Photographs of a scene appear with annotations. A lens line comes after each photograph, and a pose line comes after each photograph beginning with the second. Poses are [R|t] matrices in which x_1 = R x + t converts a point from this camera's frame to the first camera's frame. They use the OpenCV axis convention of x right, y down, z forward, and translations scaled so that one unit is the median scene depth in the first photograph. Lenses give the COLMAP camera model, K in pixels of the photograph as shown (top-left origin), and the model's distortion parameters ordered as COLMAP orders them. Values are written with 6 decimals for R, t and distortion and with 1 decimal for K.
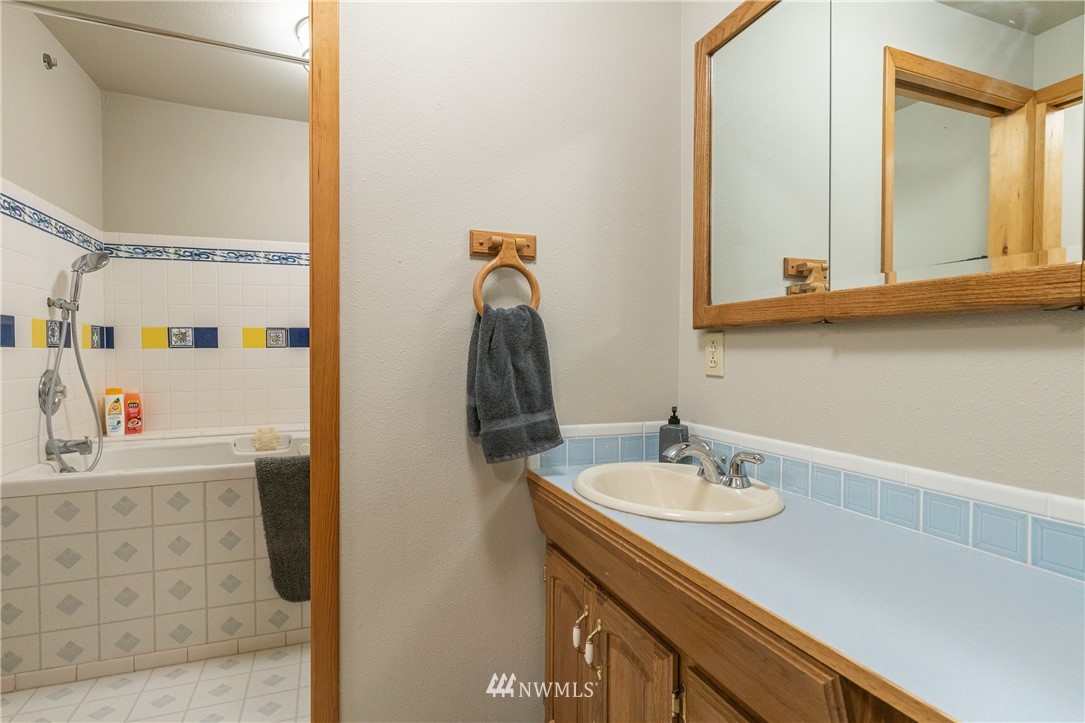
lens RADIAL K [[554.6, 0, 539.2], [0, 554.6, 362.0], [0, 0, 1]] dist [0.003000, 0.003325]
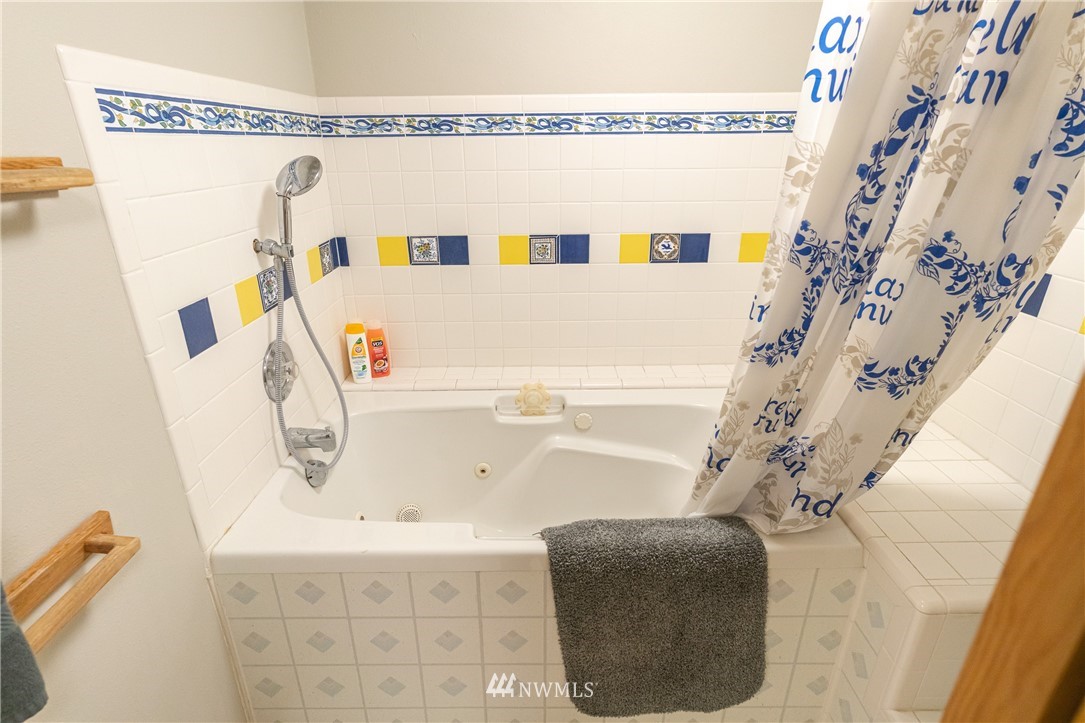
lens RADIAL K [[554.6, 0, 545.7], [0, 554.6, 360.3], [0, 0, 1]] dist [0.003000, 0.003325]
pose [[0.936840, 0.133116, -0.323437, -0.257869], [-0.011251, 0.935734, 0.352528, -0.177024], [0.349578, -0.326623, 0.878130, 0.396530]]
